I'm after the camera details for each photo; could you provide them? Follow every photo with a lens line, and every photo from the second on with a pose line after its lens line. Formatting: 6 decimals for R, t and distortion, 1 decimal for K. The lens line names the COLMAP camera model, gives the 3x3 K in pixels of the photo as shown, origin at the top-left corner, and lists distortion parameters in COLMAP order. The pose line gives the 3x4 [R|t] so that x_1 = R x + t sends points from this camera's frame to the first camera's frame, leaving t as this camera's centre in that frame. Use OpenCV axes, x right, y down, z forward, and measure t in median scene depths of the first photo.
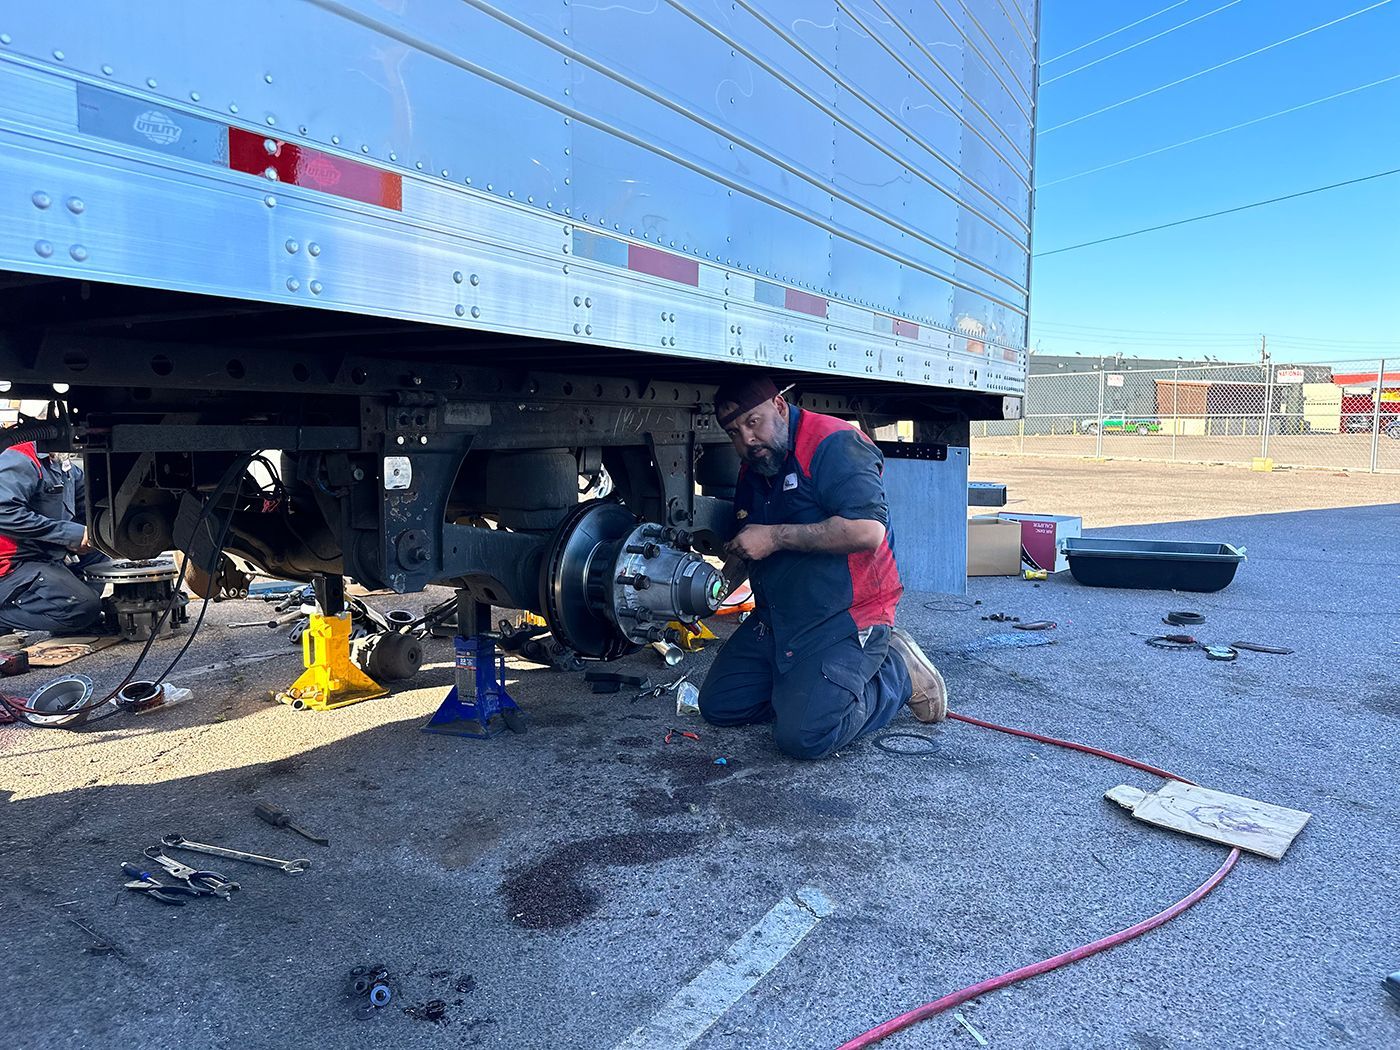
lens RADIAL K [[970.7, 0, 690.0], [0, 970.7, 531.4], [0, 0, 1]] dist [0.038865, -0.041992]
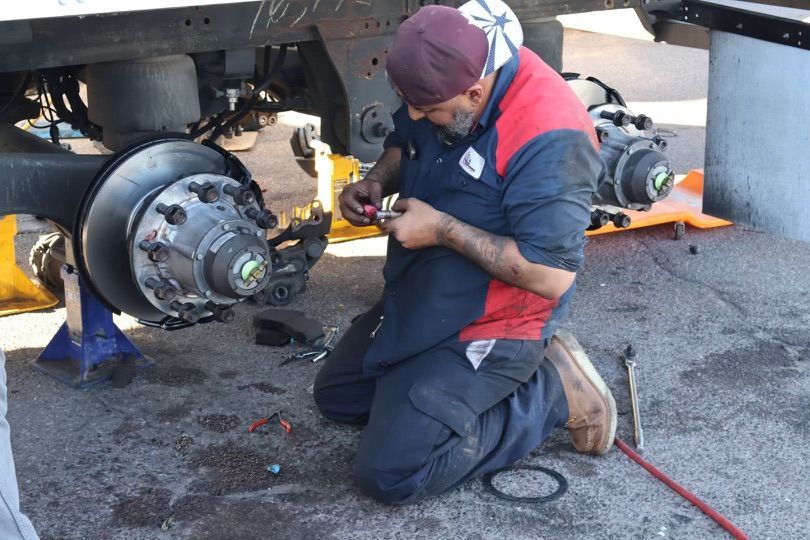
lens RADIAL K [[1416.4, 0, 404.3], [0, 1416.4, 267.4], [0, 0, 1]] dist [-0.007237, 0.000000]
pose [[0.921558, 0.125954, -0.367240, 0.594182], [-0.049444, 0.976285, 0.210767, -0.202587], [0.385078, -0.176076, 0.905932, -0.019455]]
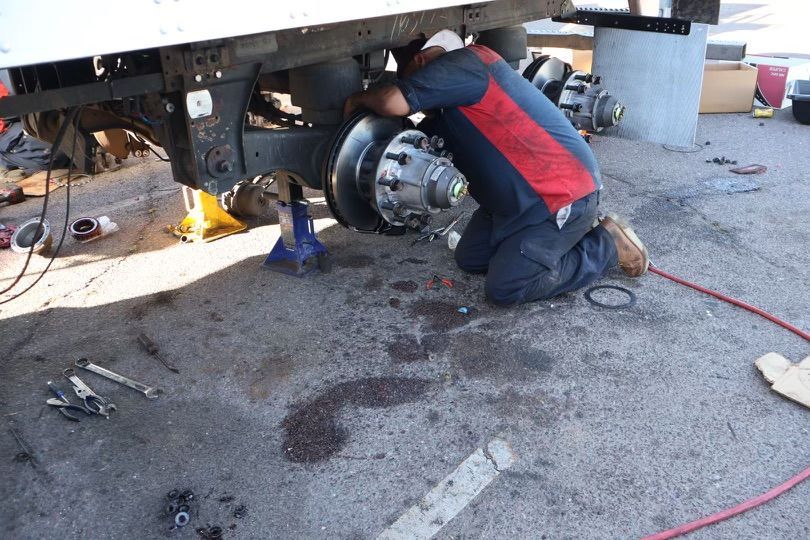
lens RADIAL K [[666.5, 0, 404.6], [0, 666.5, 274.9], [0, 0, 1]] dist [-0.019982, 0.034142]
pose [[0.986491, 0.040557, -0.158717, 0.103544], [0.016610, 0.939113, 0.343206, -0.136514], [0.162973, -0.341206, 0.925753, 0.158297]]
